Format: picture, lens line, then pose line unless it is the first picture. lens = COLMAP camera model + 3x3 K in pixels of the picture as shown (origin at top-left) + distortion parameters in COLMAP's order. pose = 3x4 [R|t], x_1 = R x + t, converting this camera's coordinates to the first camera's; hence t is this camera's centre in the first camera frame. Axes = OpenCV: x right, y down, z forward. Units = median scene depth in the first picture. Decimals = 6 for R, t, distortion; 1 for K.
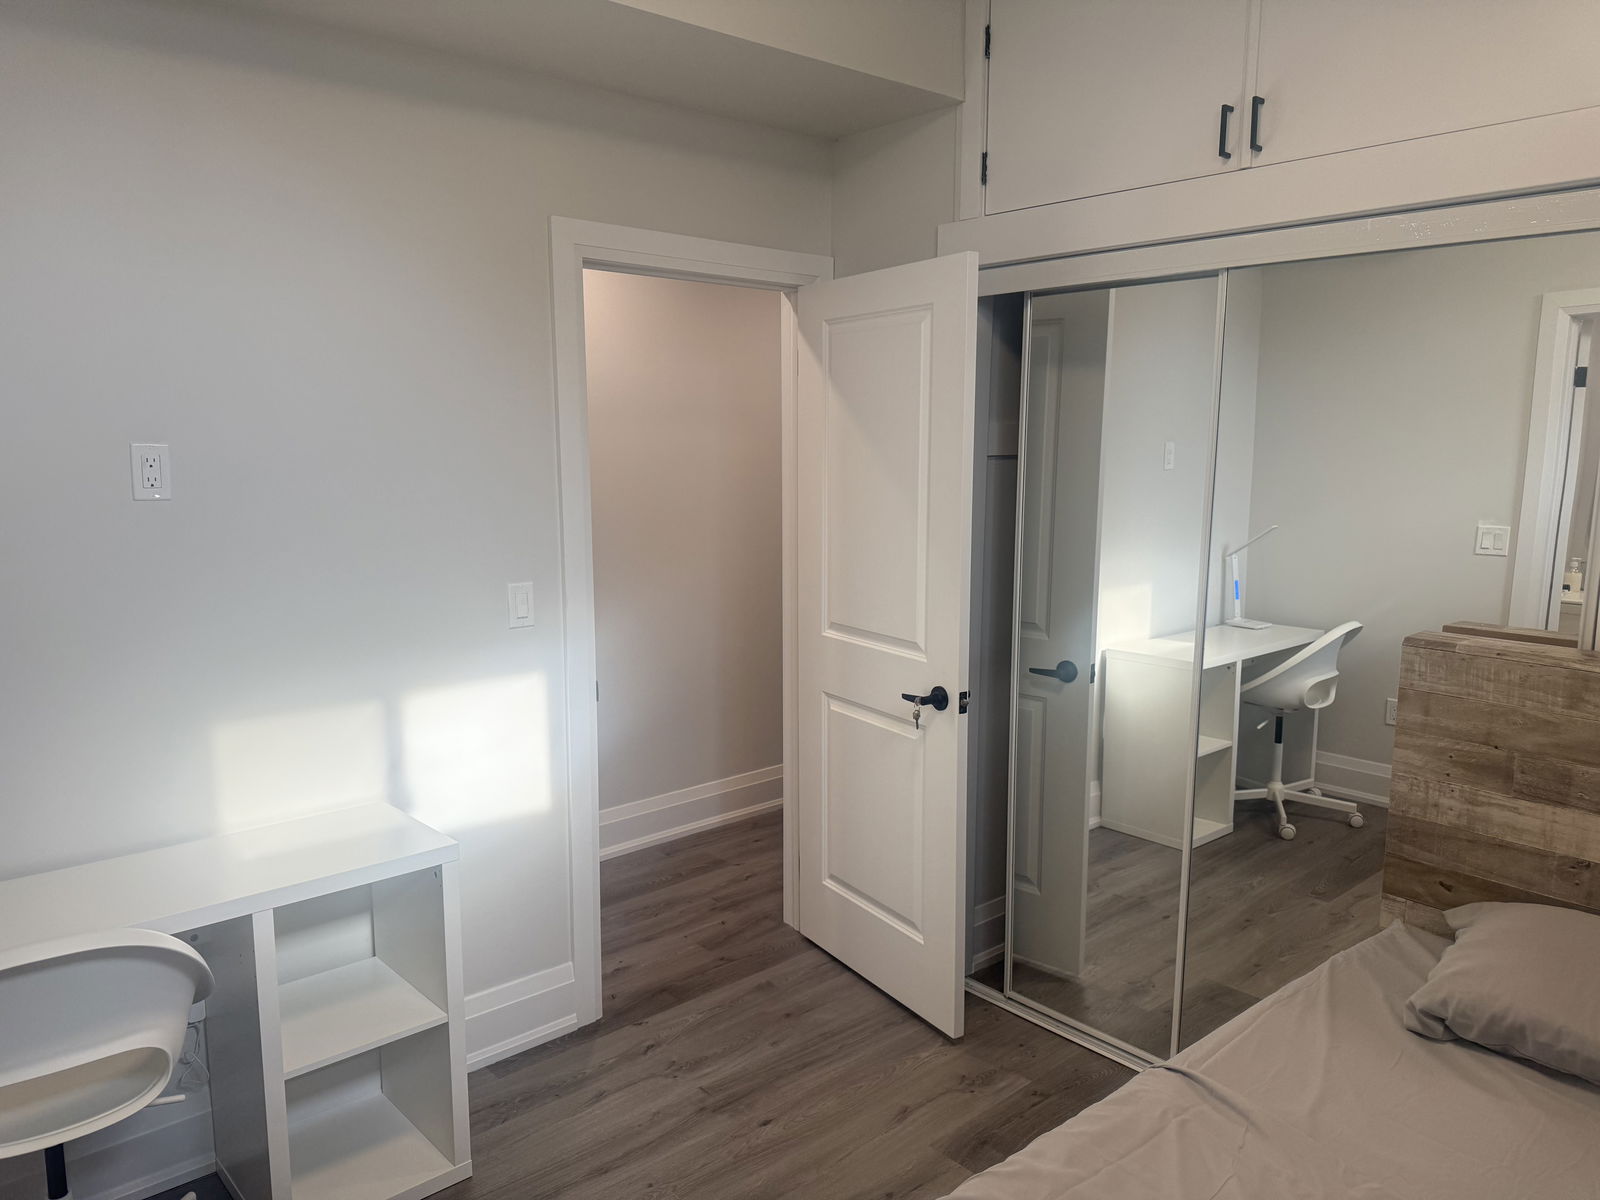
lens RADIAL K [[1162.0, 0, 808.4], [0, 1162.0, 615.4], [0, 0, 1]] dist [0.051395, -0.067372]
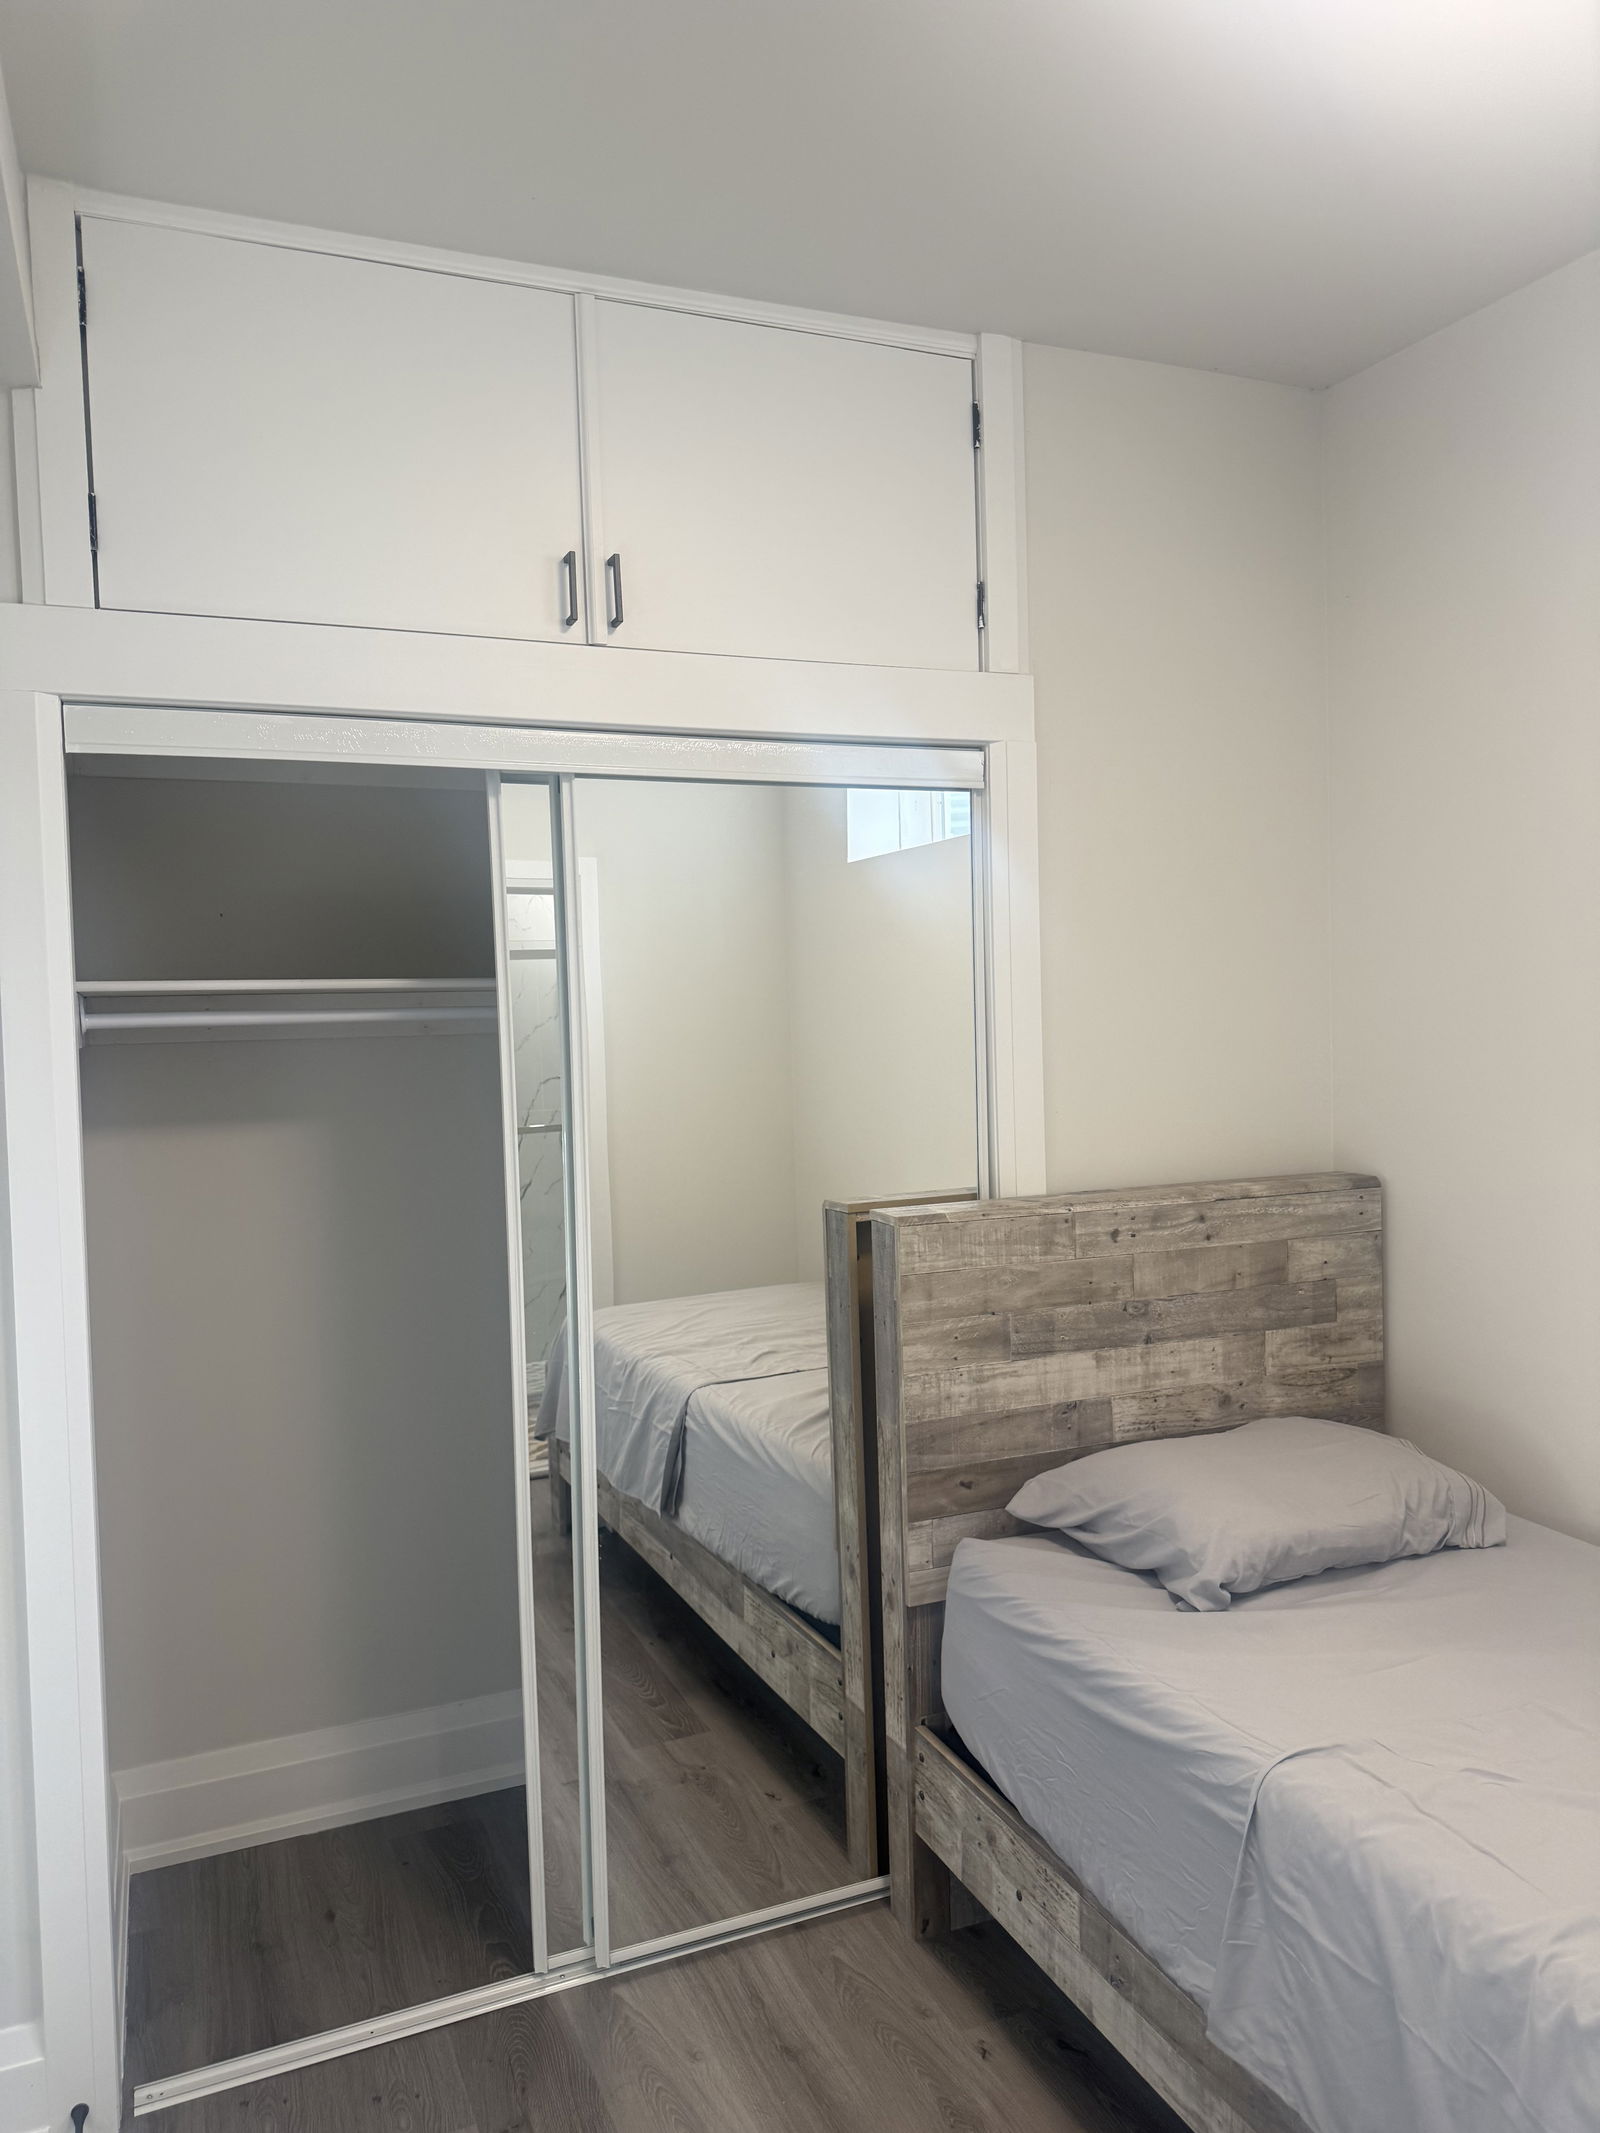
lens RADIAL K [[1549.1, 0, 791.0], [0, 1549.1, 1050.0], [0, 0, 1]] dist [0.051395, -0.067372]
pose [[0.314461, -0.047108, 0.948101, -0.633423], [0.177285, 0.984110, -0.009904, -0.111680], [-0.932569, 0.171199, 0.317816, 0.719050]]
